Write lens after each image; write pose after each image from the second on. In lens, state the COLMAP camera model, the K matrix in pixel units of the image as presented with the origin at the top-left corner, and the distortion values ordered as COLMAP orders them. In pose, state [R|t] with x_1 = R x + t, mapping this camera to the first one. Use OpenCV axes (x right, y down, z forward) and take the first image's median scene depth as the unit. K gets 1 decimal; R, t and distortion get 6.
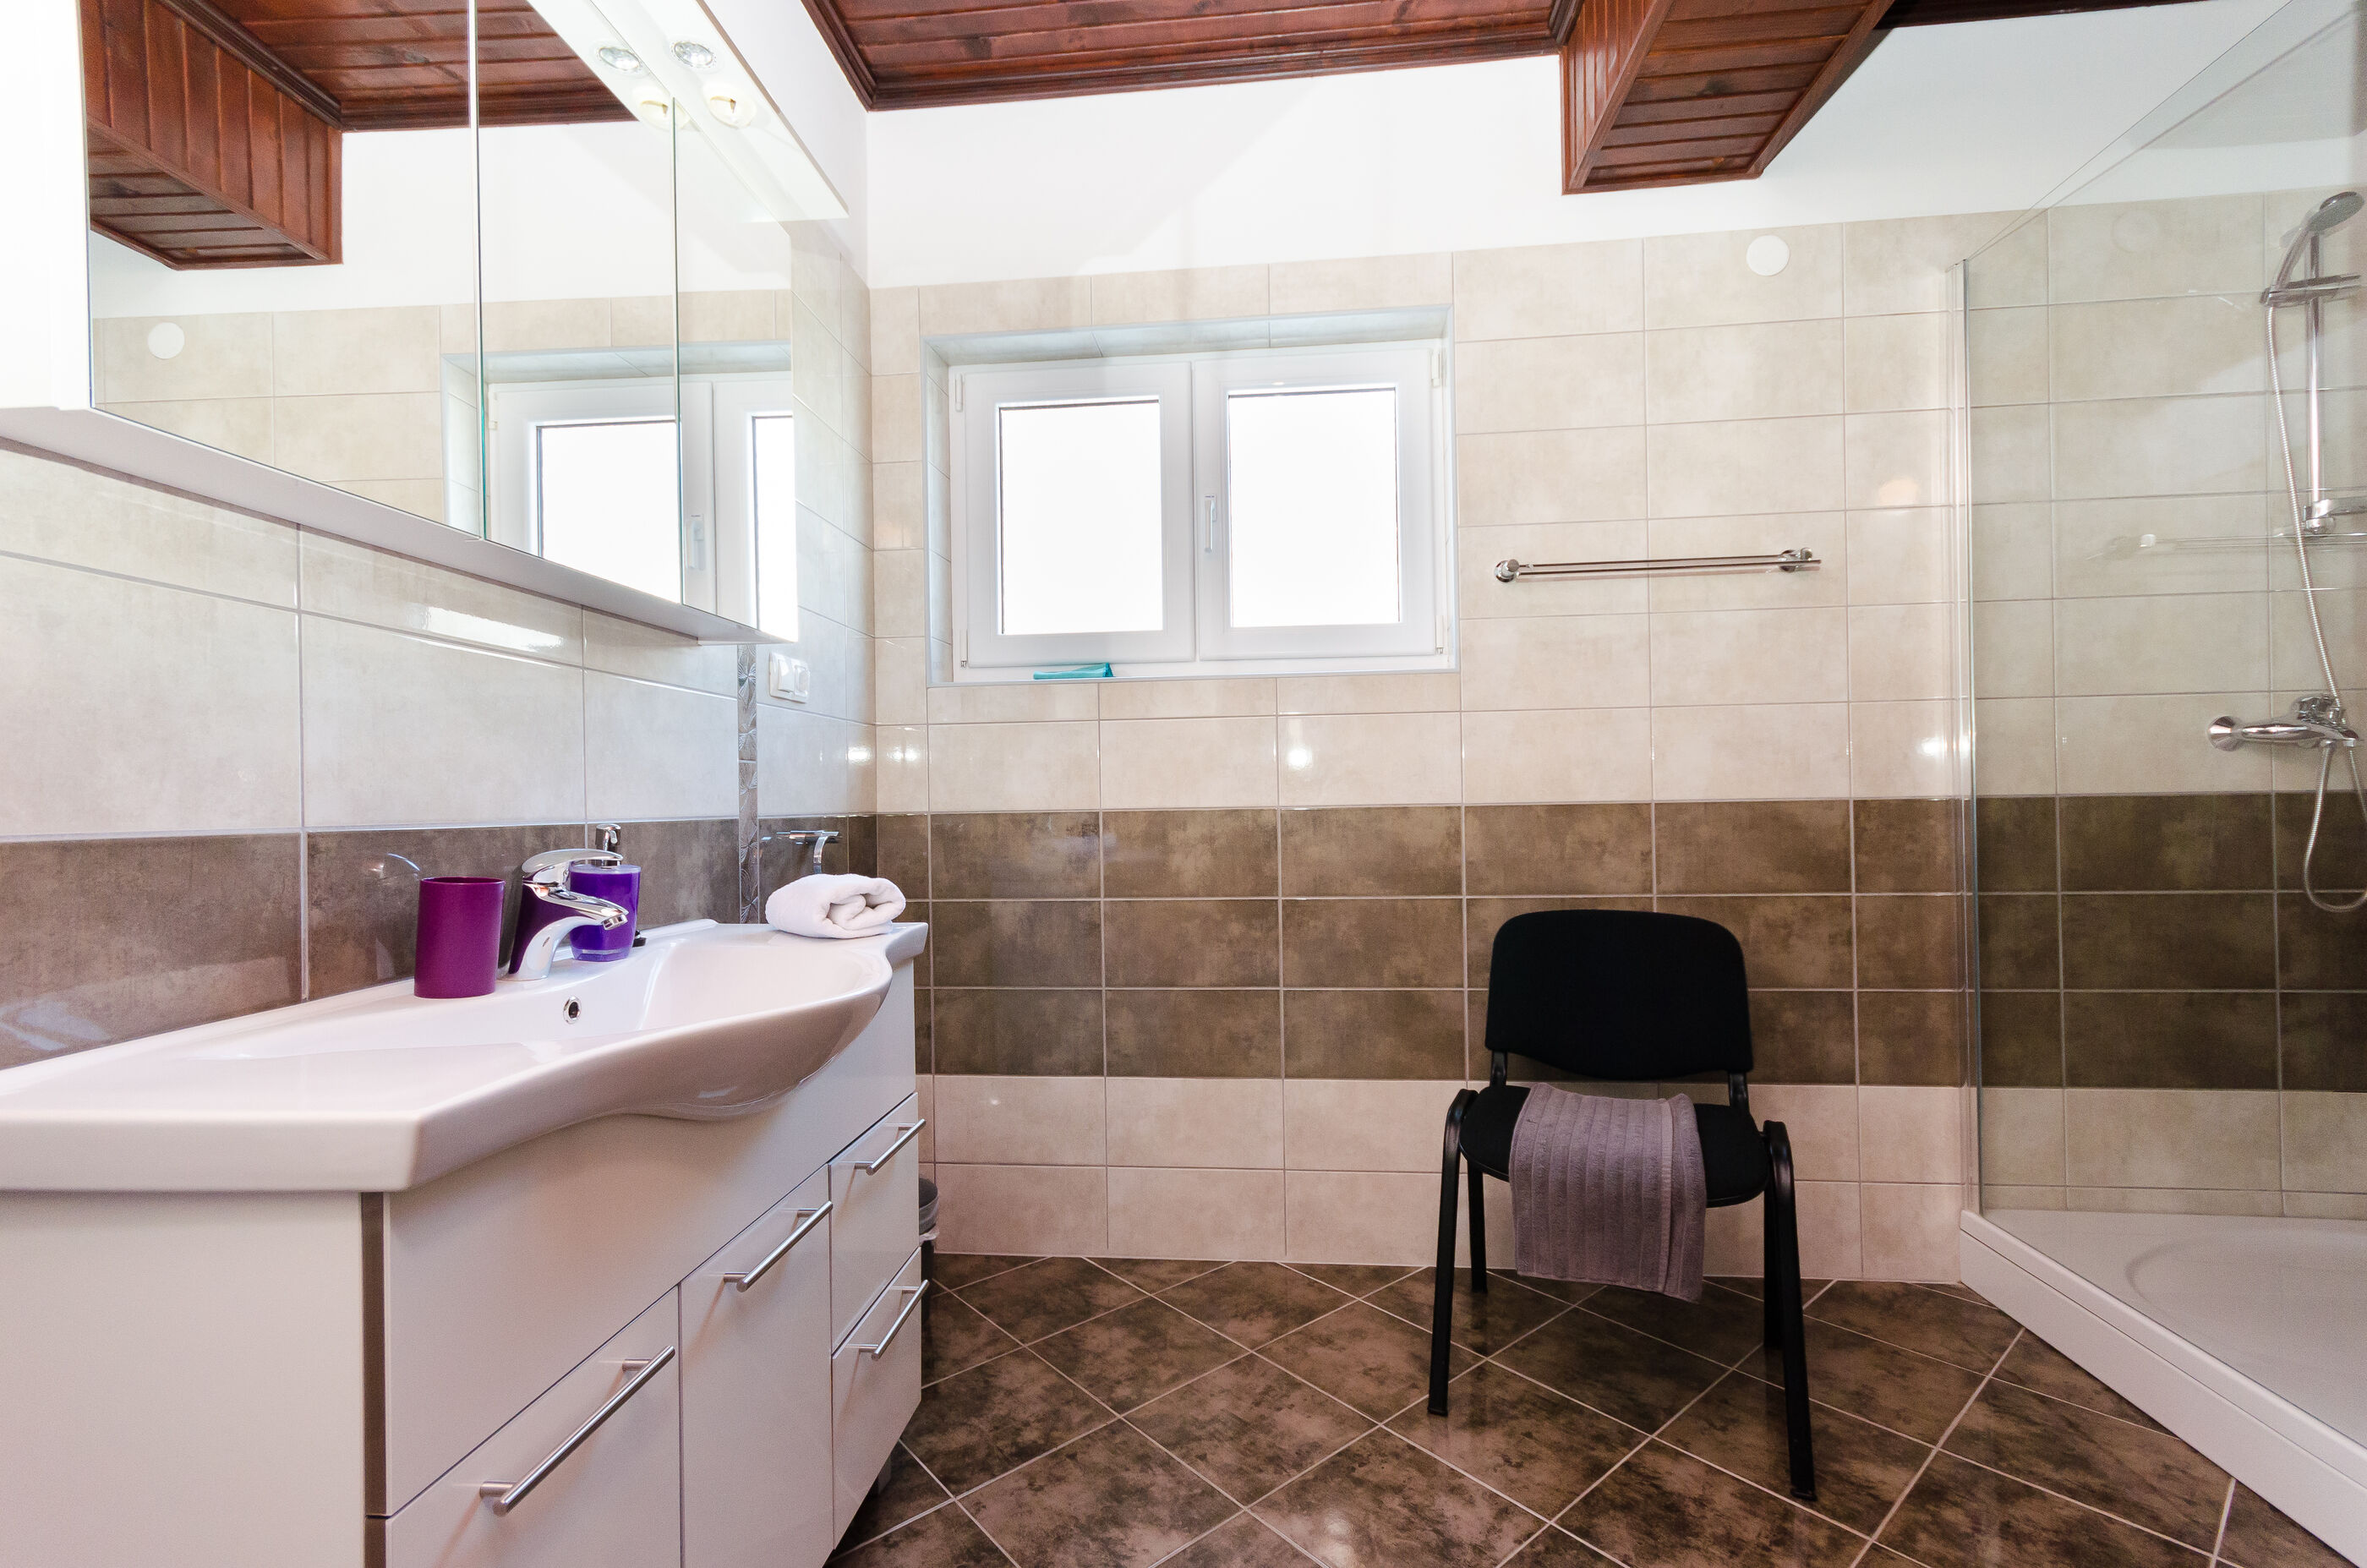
lens RADIAL K [[1065.3, 0, 1187.1], [0, 1065.3, 800.7], [0, 0, 1]] dist [0.000697, 0.000113]
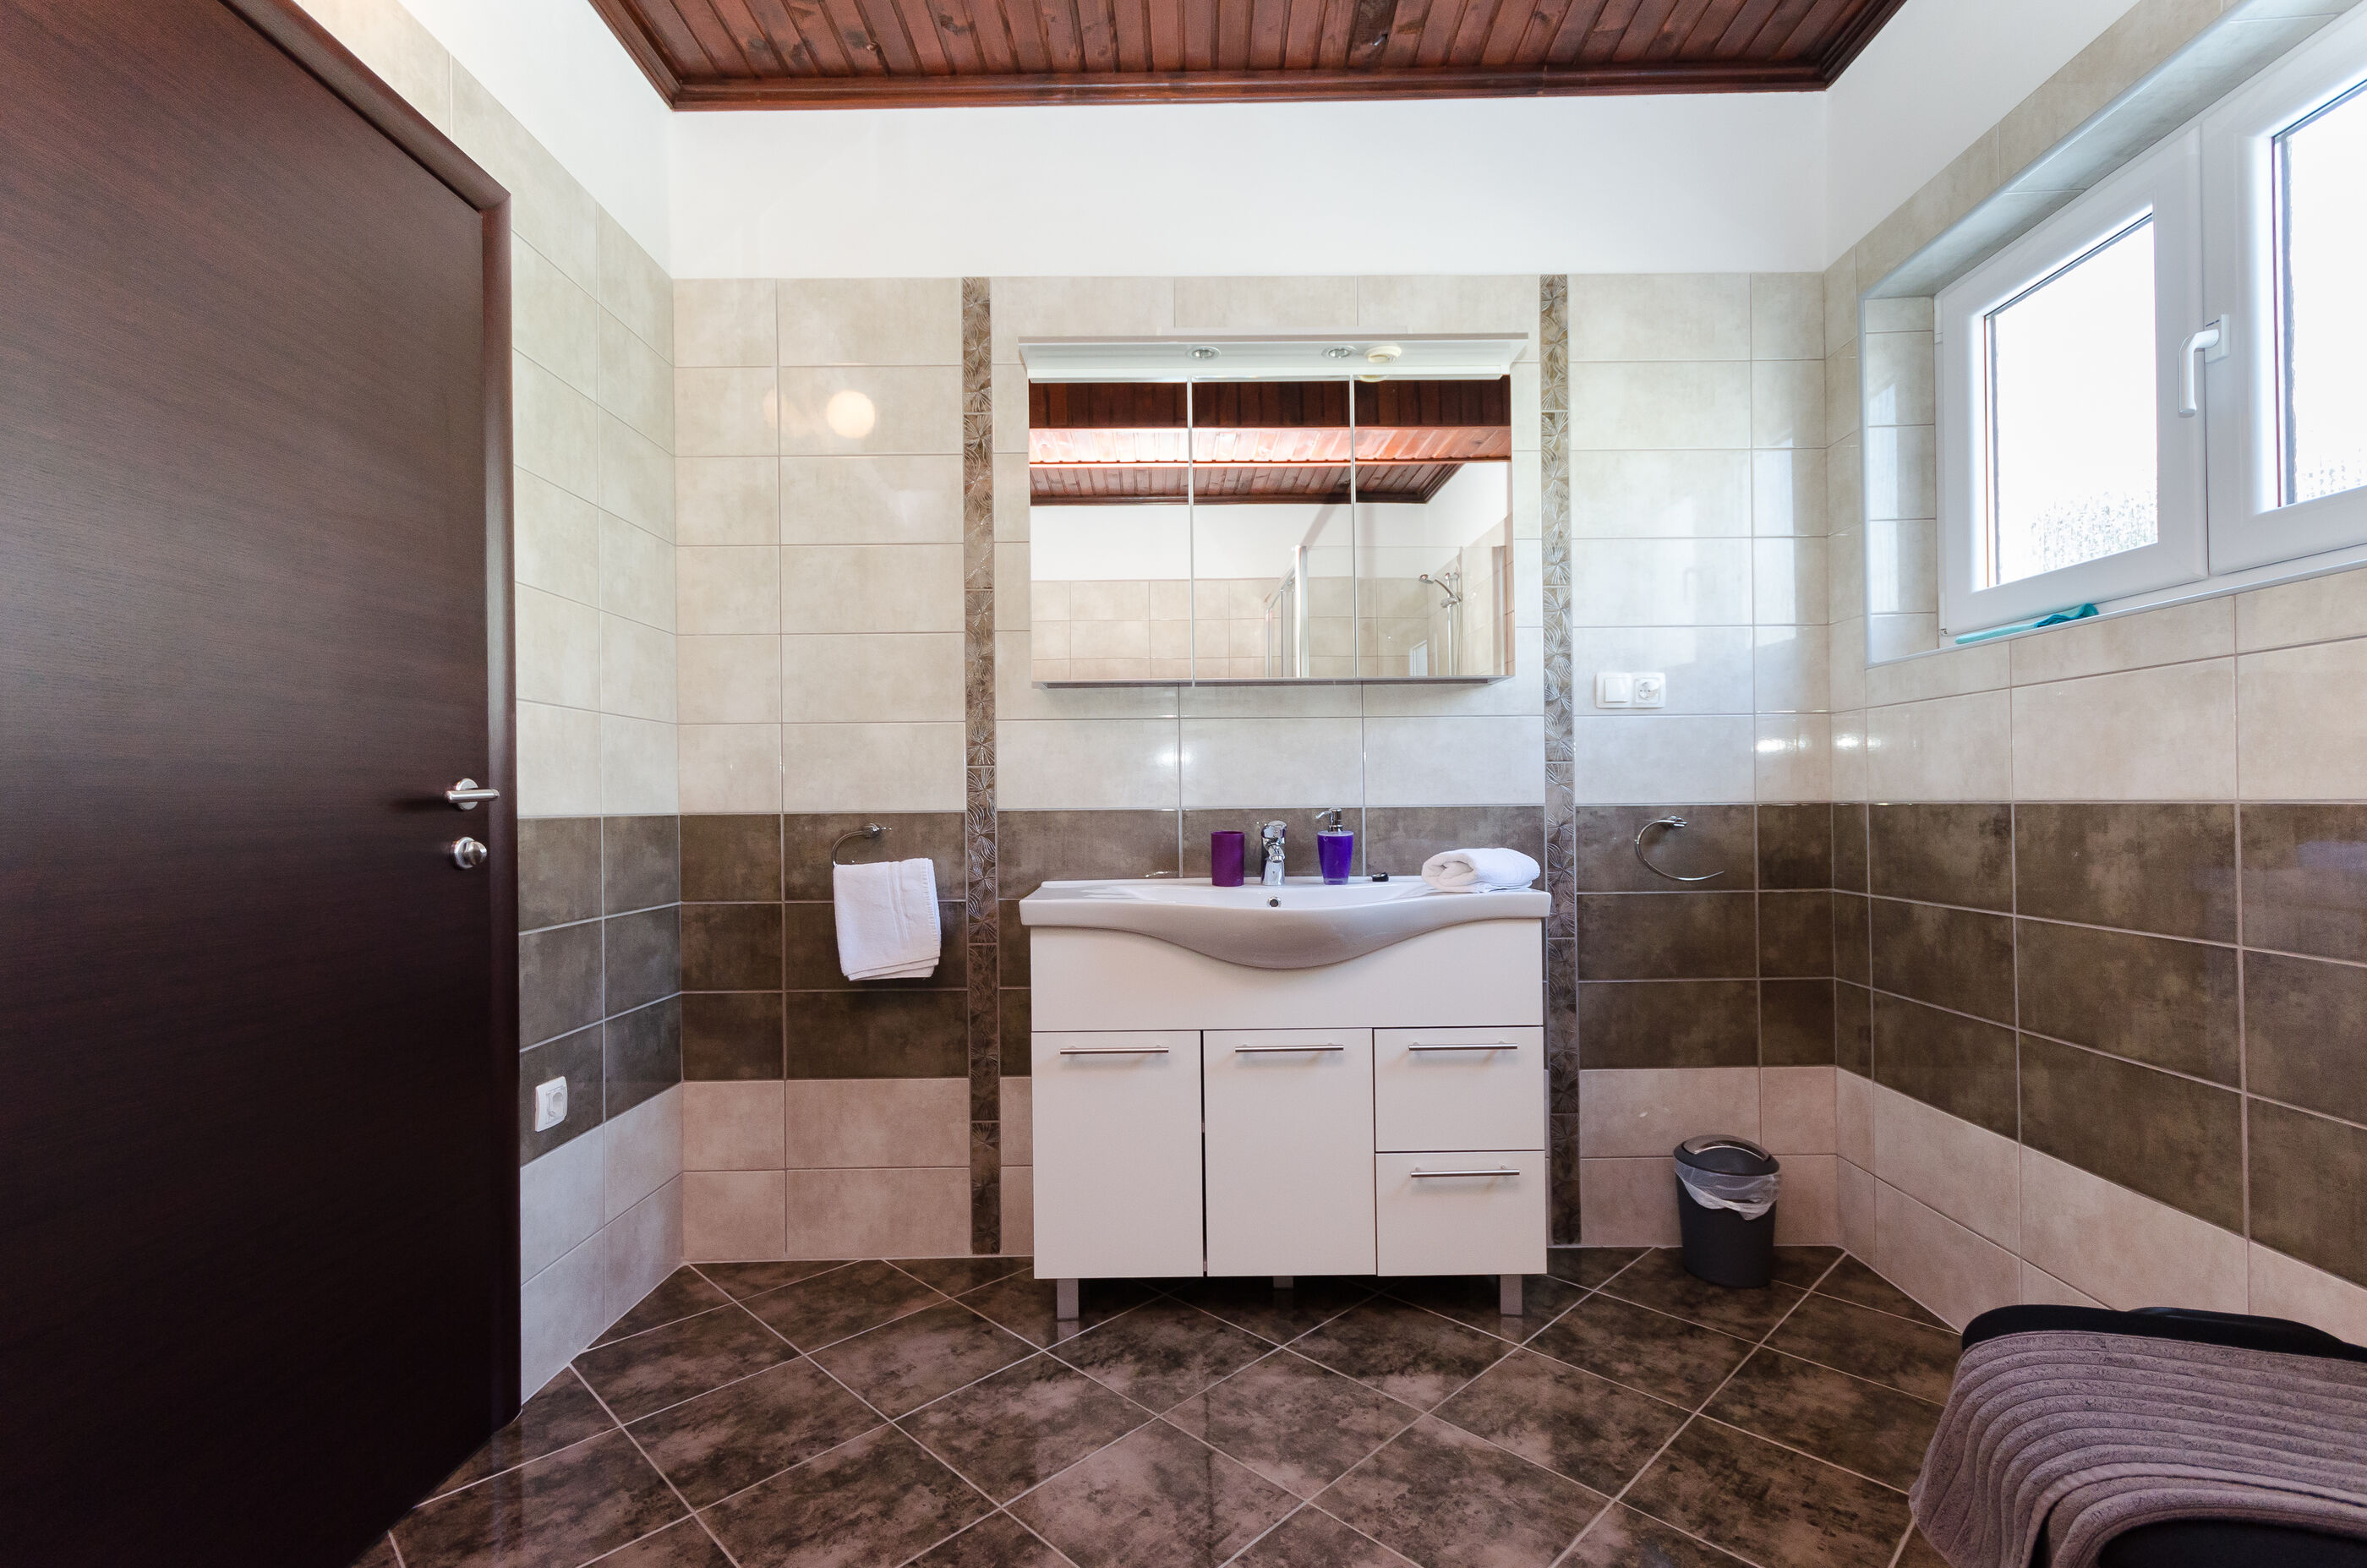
lens RADIAL K [[1036.2, 0, 1192.6], [0, 1036.2, 799.3], [0, 0, 1]] dist [0.003327, 0.000073]
pose [[0.086716, 0.011868, -0.996162, 0.715547], [0.010990, 0.999857, 0.012868, -0.010857], [0.996172, -0.012064, 0.086574, 0.379515]]
